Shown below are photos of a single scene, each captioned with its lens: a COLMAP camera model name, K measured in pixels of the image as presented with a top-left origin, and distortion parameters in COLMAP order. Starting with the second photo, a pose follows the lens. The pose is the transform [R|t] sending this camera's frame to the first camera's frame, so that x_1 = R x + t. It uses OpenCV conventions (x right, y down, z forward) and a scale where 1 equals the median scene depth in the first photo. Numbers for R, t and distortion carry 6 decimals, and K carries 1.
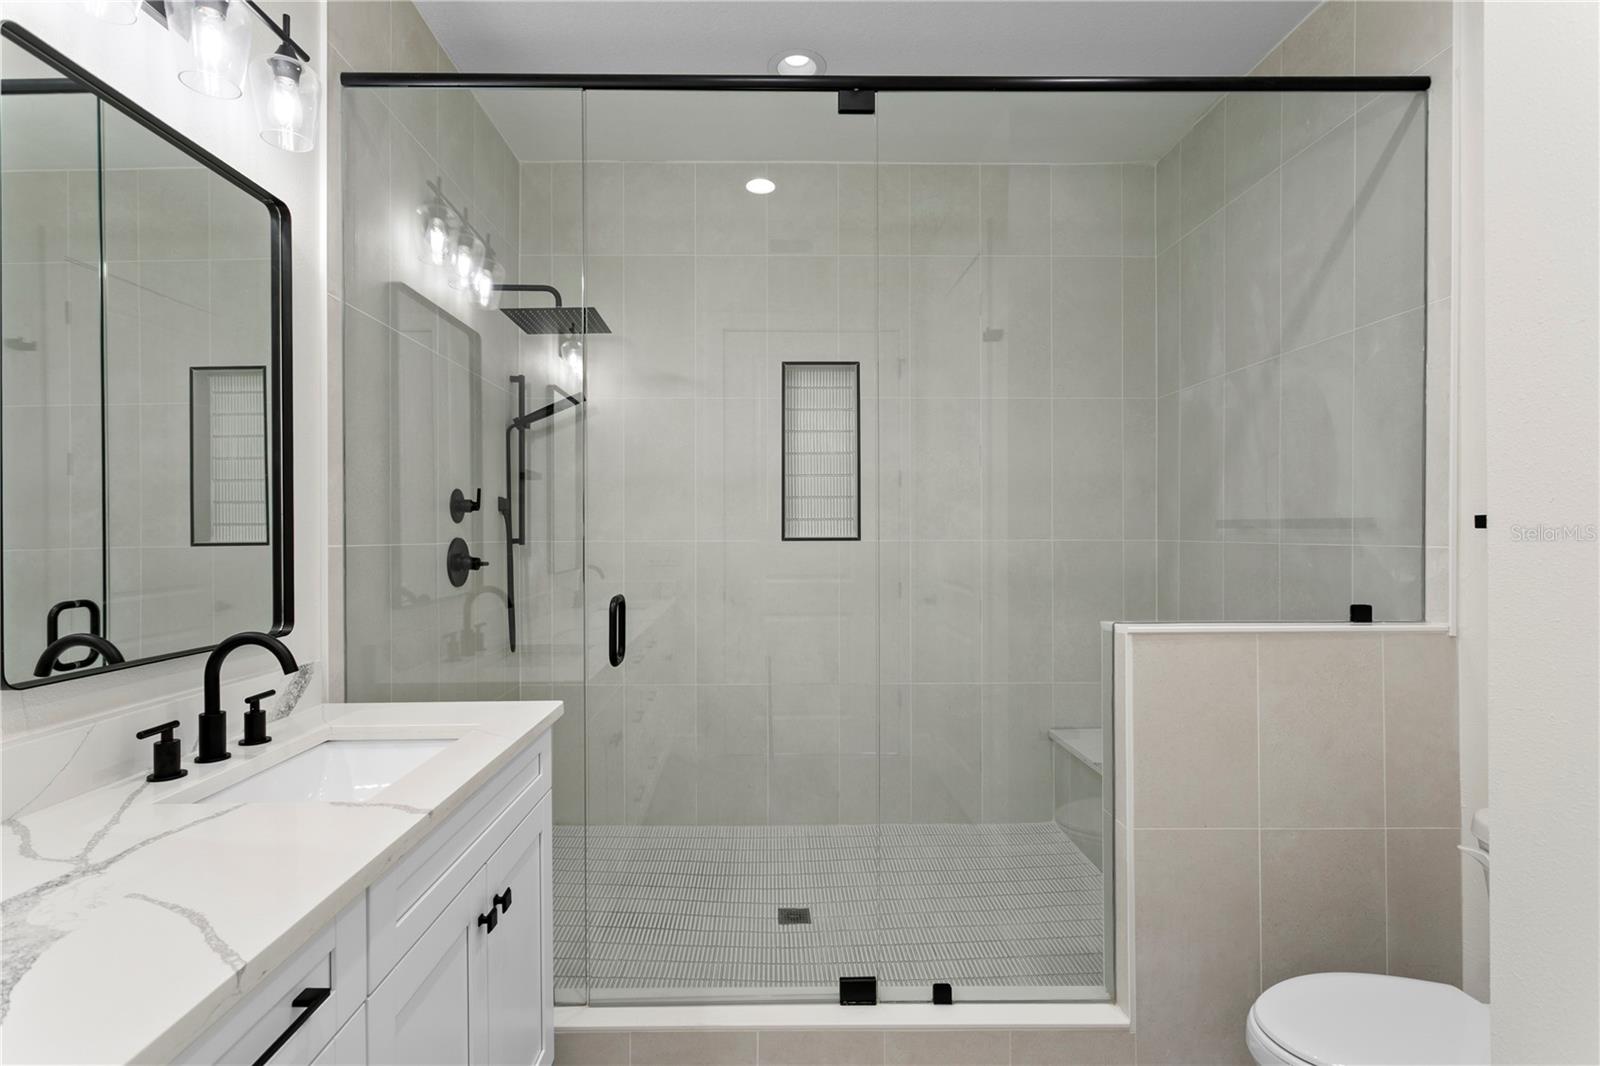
lens RADIAL K [[761.4, 0, 781.0], [0, 761.4, 530.8], [0, 0, 1]] dist [-0.000115, 0.000460]
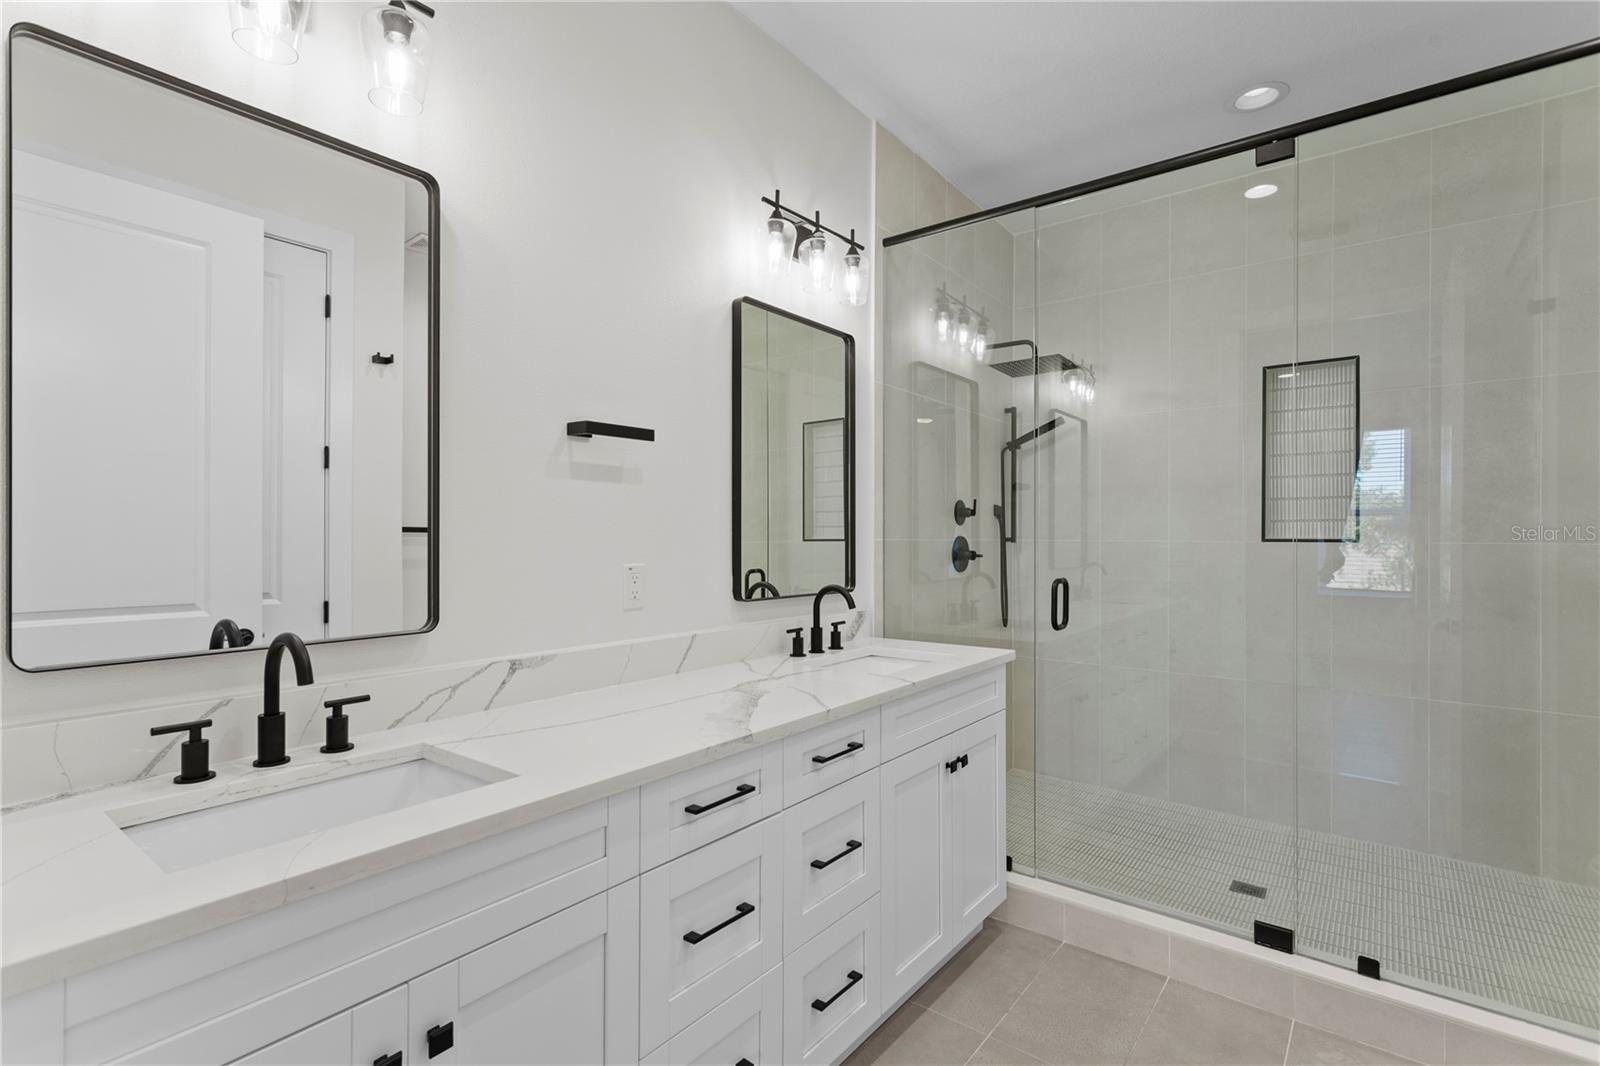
lens RADIAL K [[761.4, 0, 784.9], [0, 761.4, 541.5], [0, 0, 1]] dist [-0.000115, 0.000460]
pose [[0.780129, 0.009549, -0.625546, 0.235375], [-0.003735, 0.999937, 0.010607, 0.007433], [0.625607, -0.005939, 0.780115, -0.331045]]
